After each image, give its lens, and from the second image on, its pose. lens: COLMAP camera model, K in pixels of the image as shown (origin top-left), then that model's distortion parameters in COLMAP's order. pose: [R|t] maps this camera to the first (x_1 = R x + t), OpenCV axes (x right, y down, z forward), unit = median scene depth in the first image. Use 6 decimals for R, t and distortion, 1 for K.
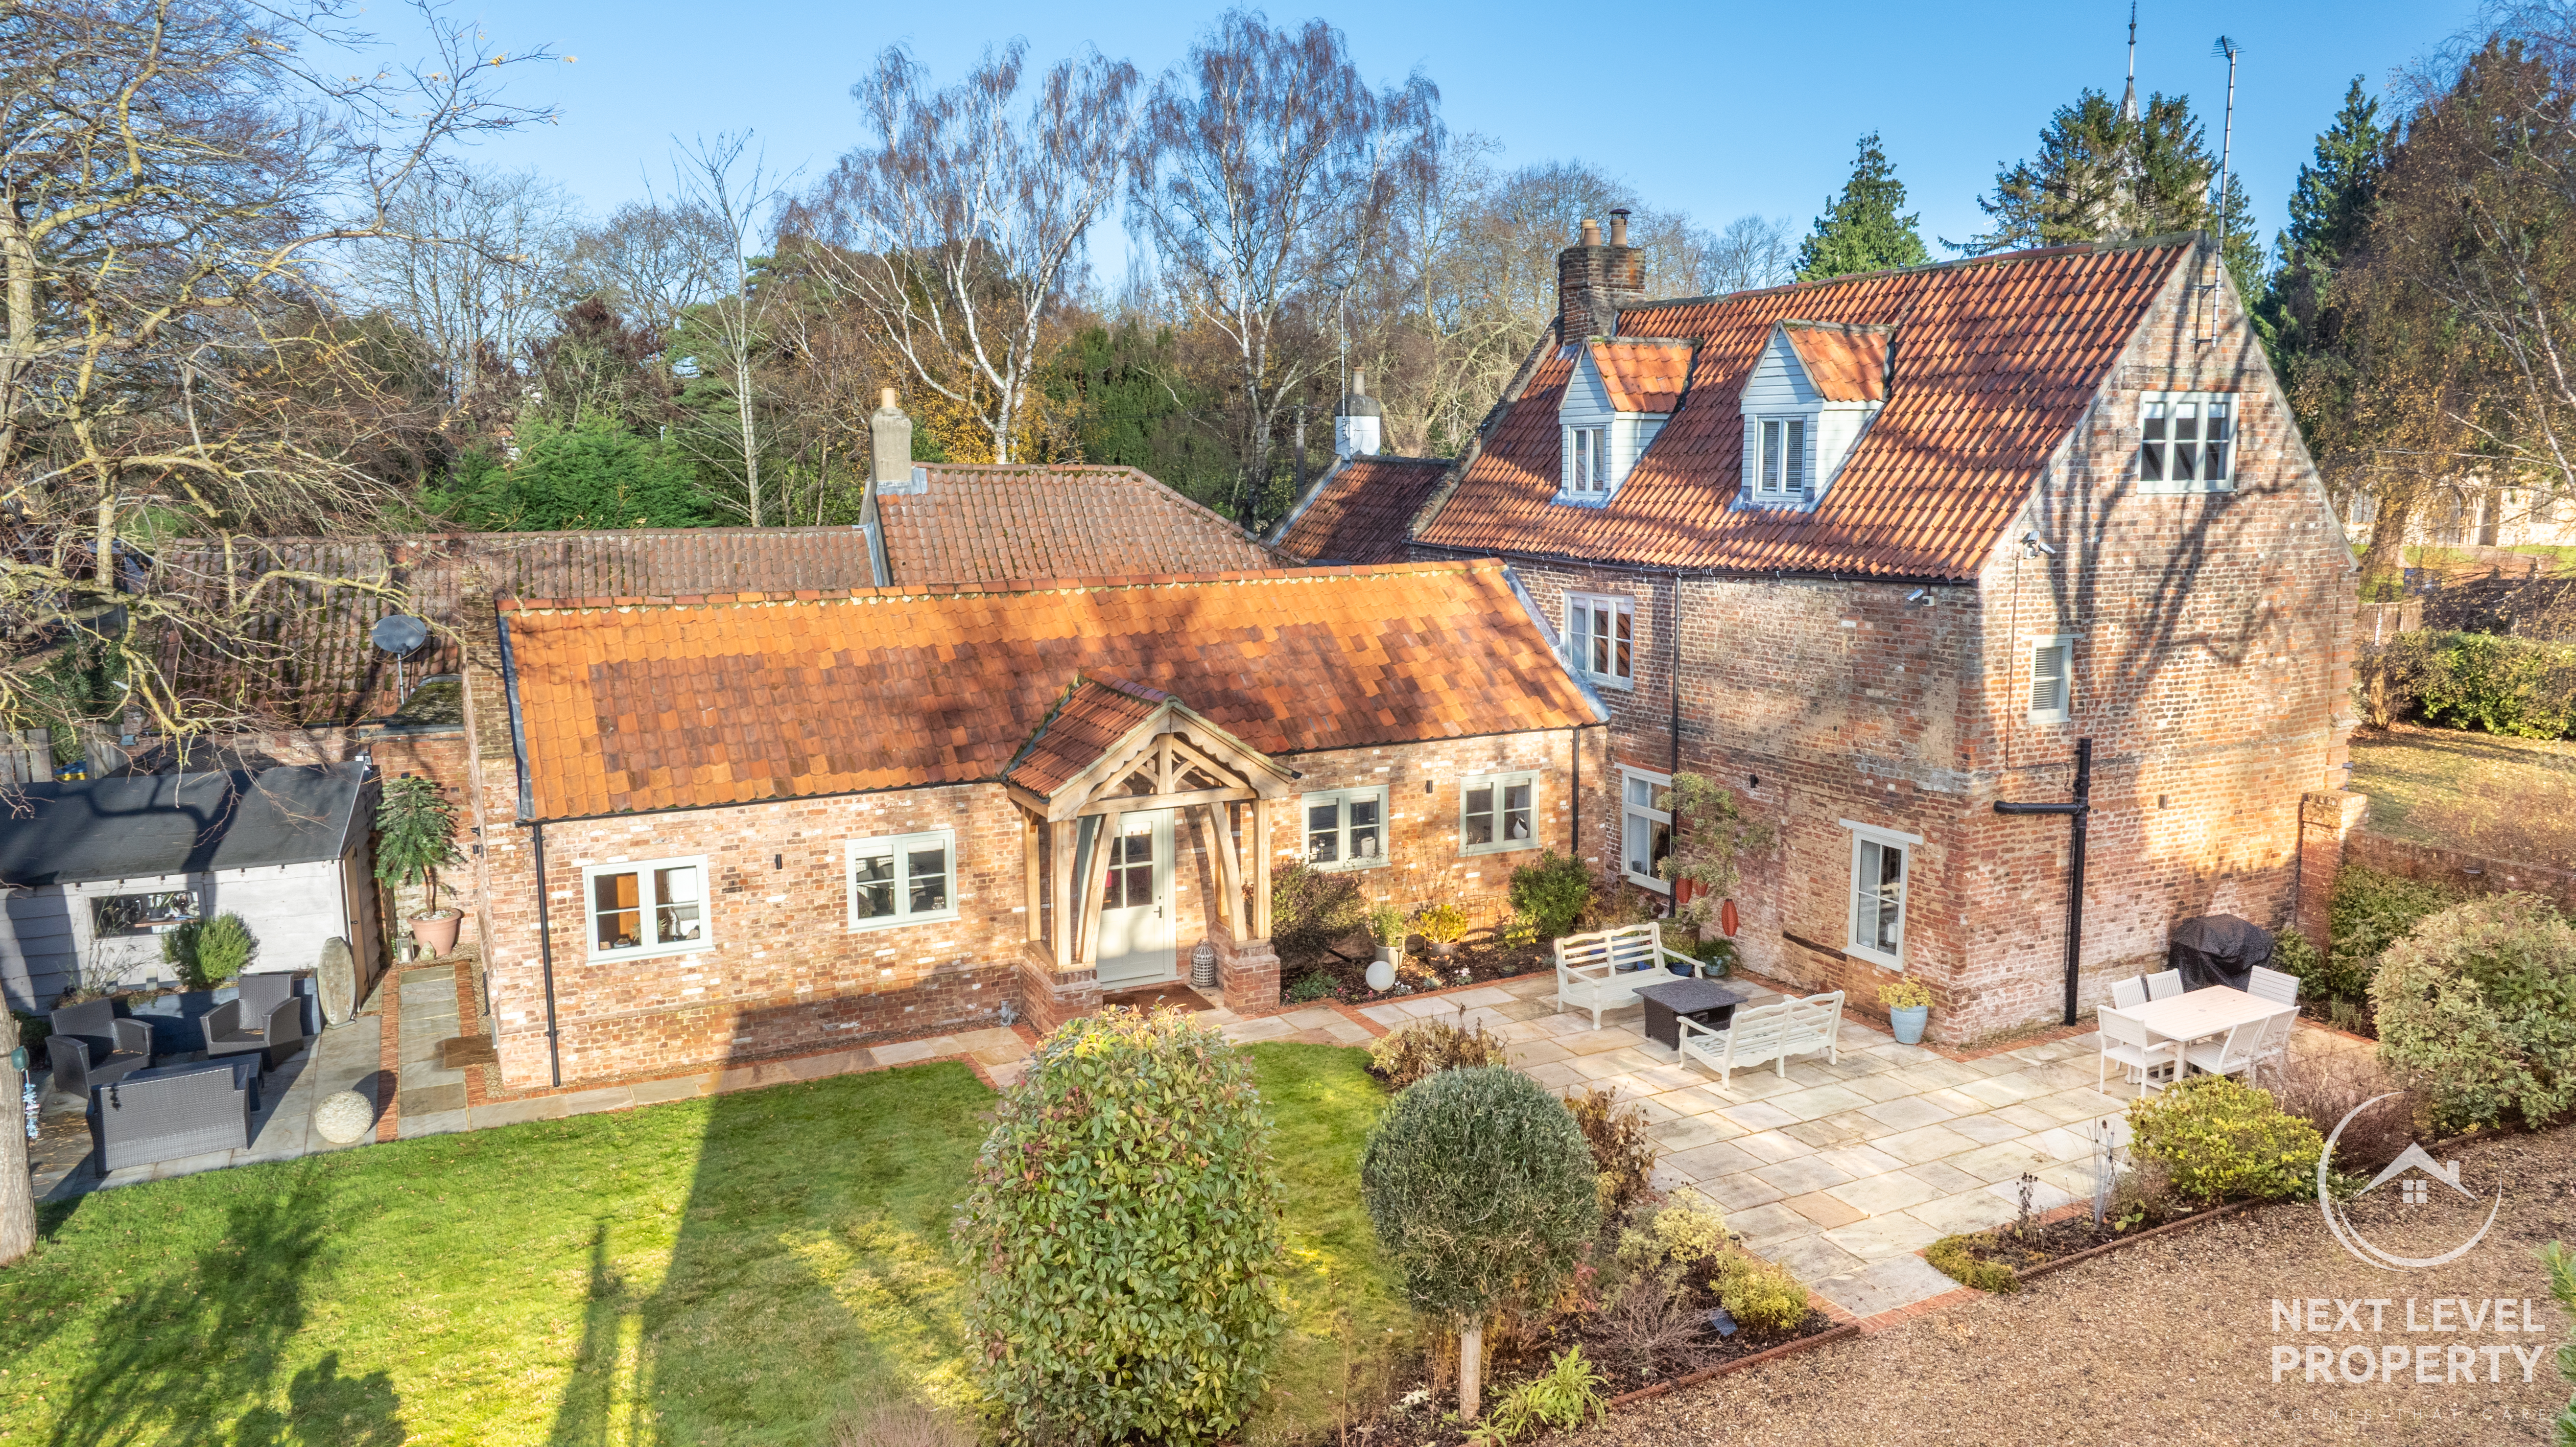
lens RADIAL K [[1811.7, 0, 1288.0], [0, 1811.7, 723.5], [0, 0, 1]] dist [-0.019392, -0.008839]
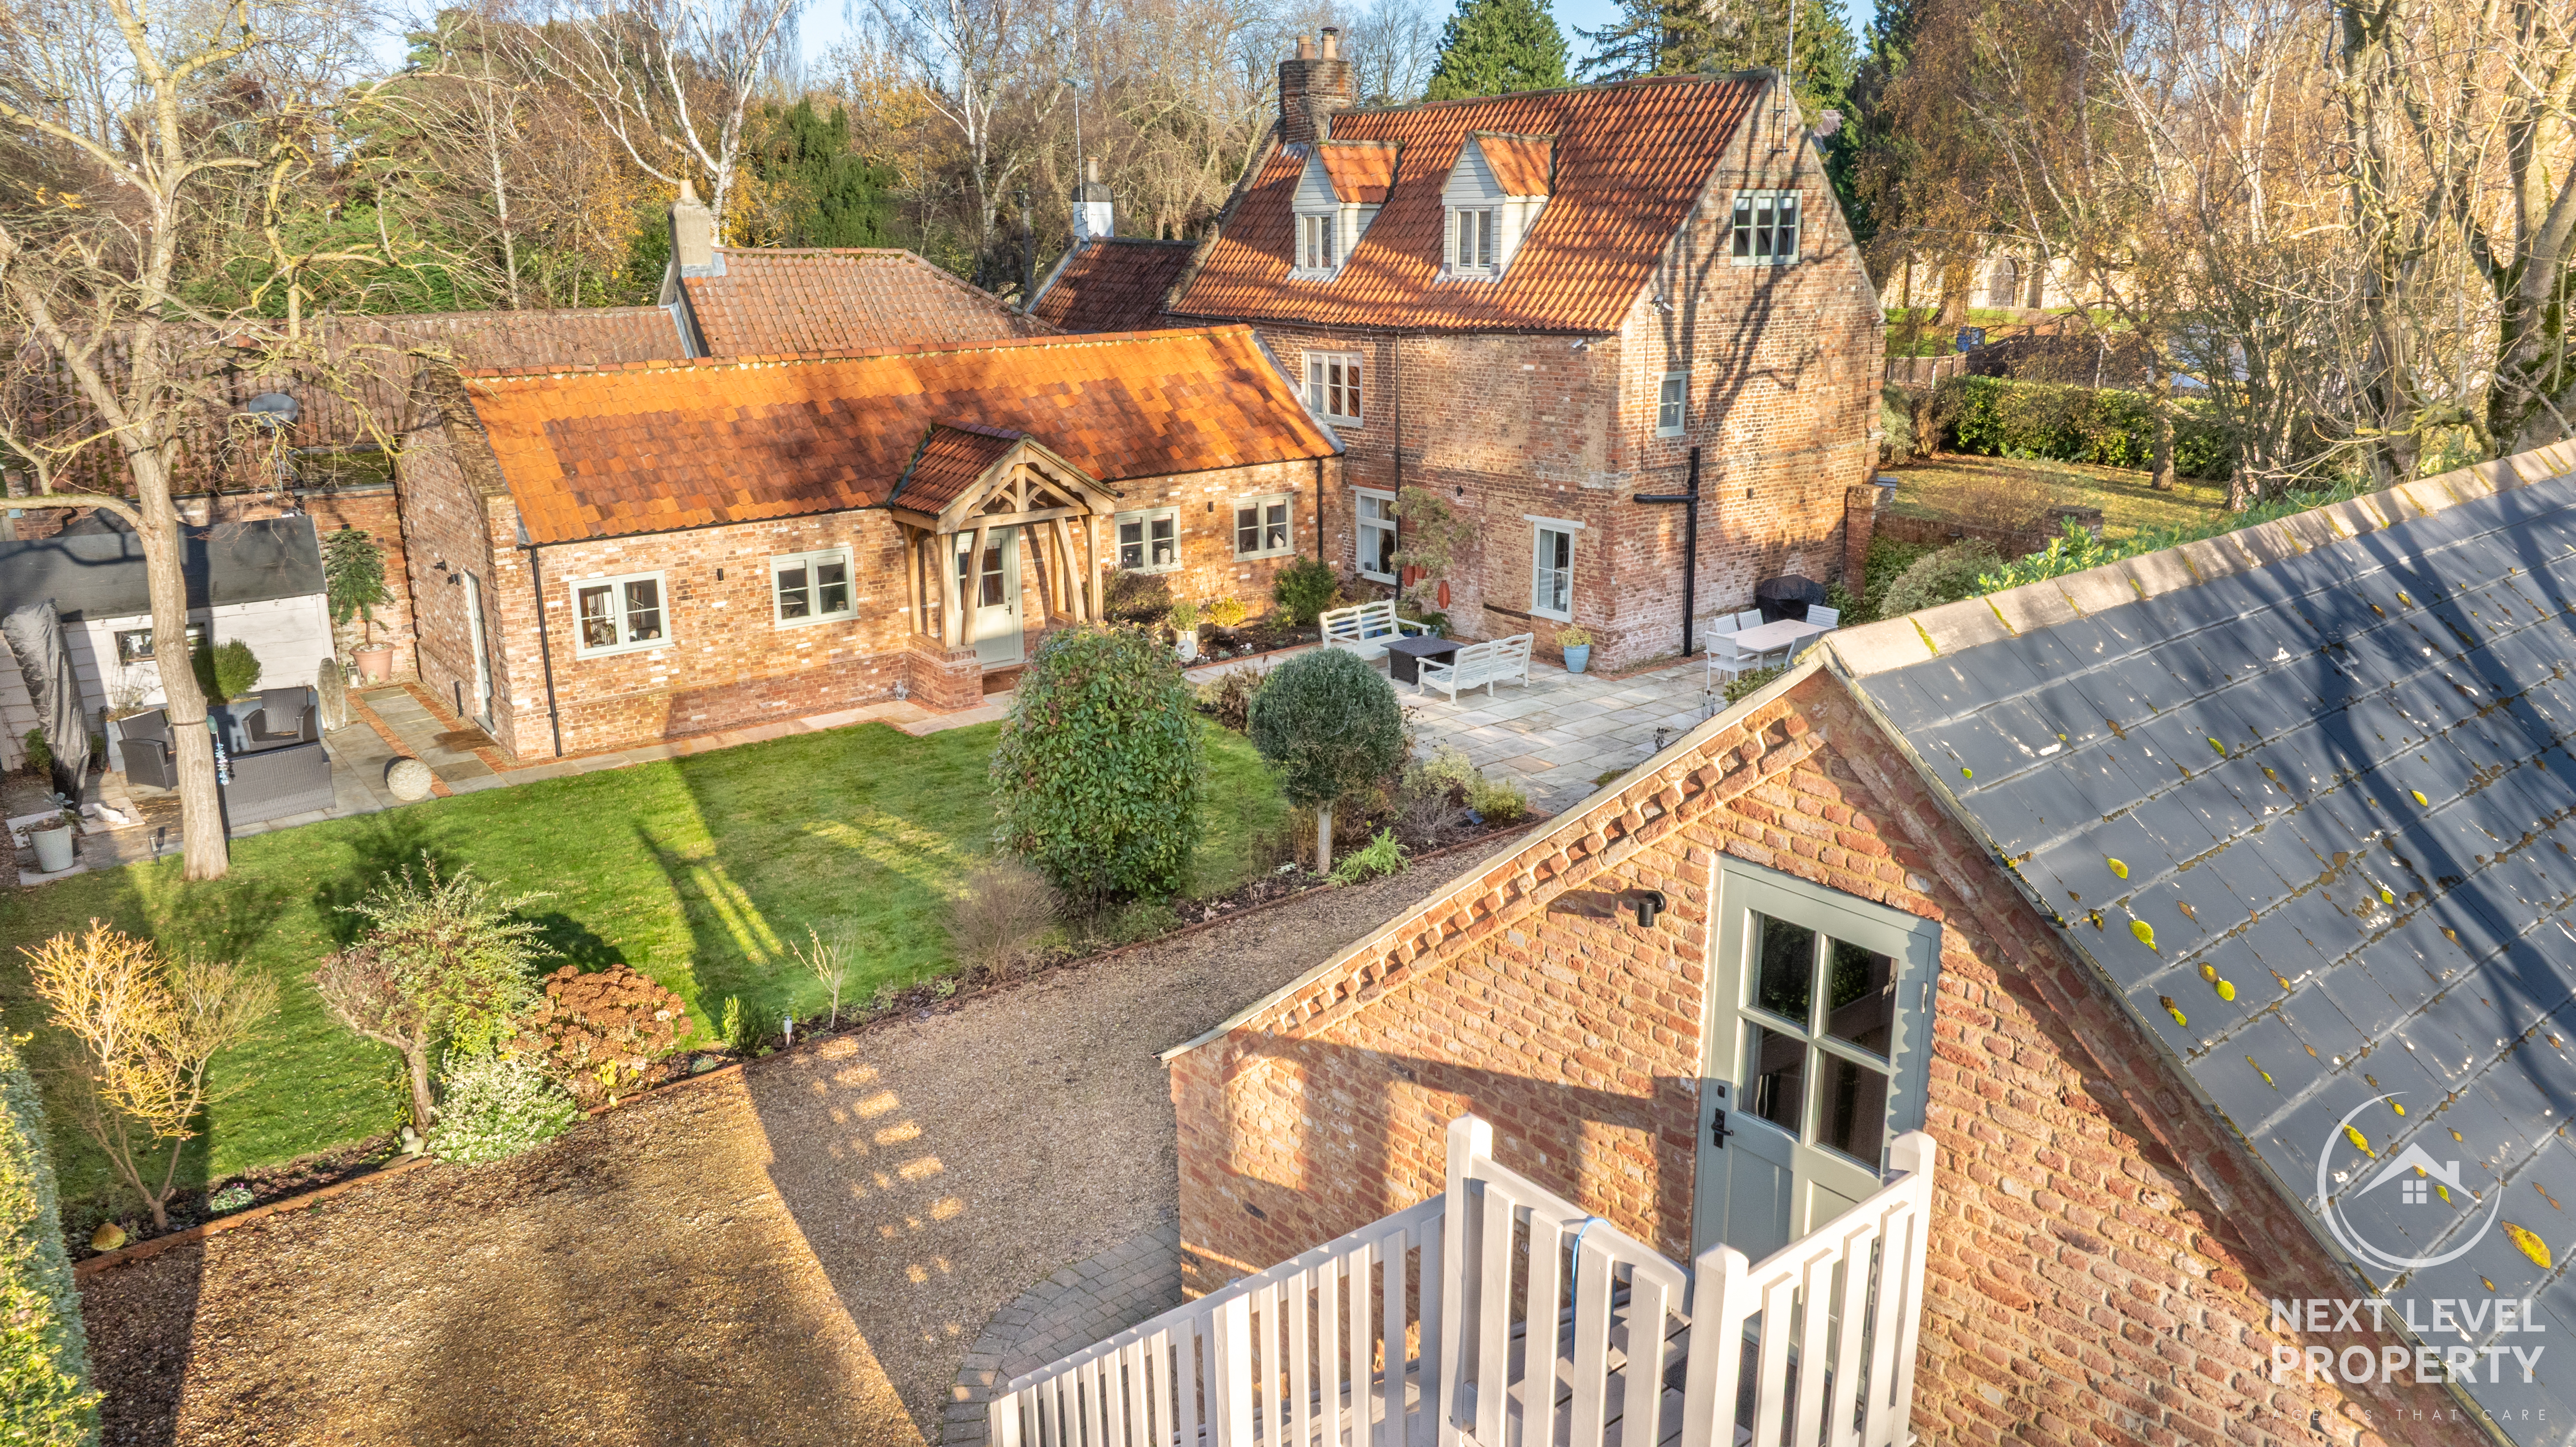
lens RADIAL K [[1811.7, 0, 1288.0], [0, 1811.7, 723.5], [0, 0, 1]] dist [-0.019392, -0.008839]
pose [[0.981246, -0.055085, 0.184721, -0.128784], [0.032717, 0.991988, 0.122023, 0.037831], [-0.189963, -0.113691, 0.975186, -0.307817]]
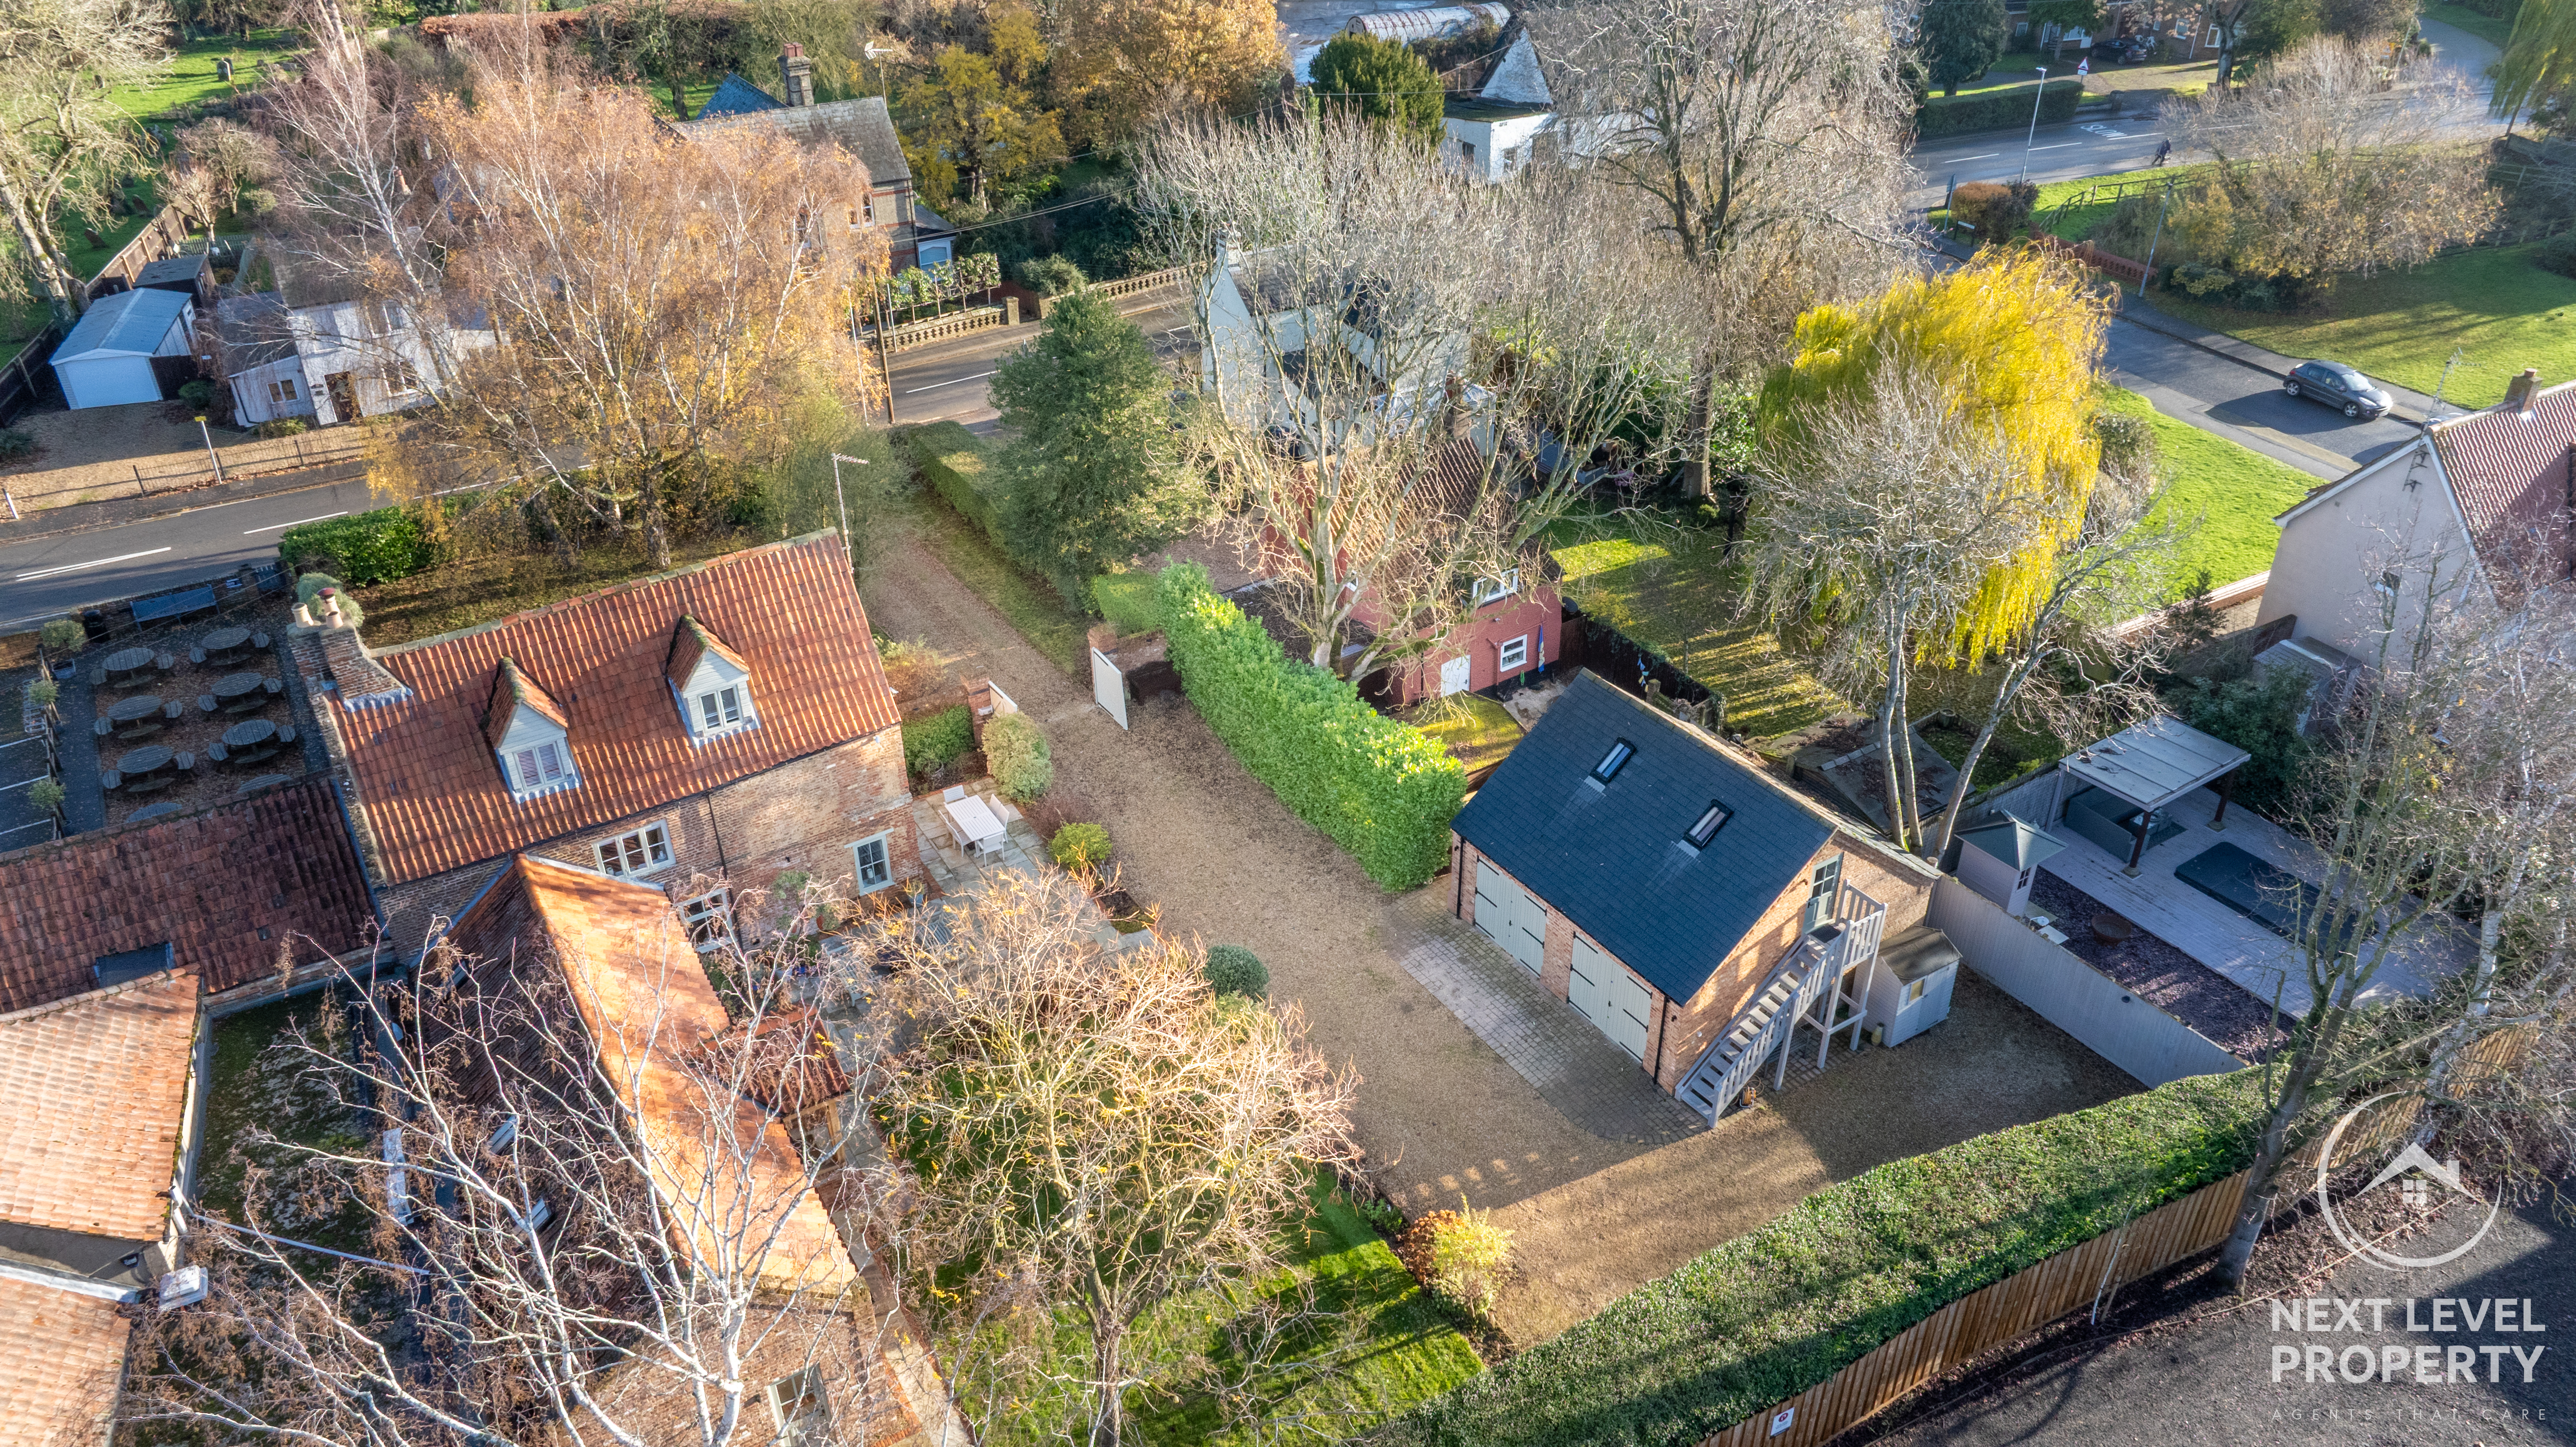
lens RADIAL K [[1811.8, 0, 1288.0], [0, 1811.8, 723.5], [0, 0, 1]] dist [-0.019392, -0.008839]
pose [[-0.088136, -0.507872, 0.856912, -1.474441], [0.166985, 0.840553, 0.515351, -1.074370], [-0.982012, 0.188512, 0.010724, 0.476974]]
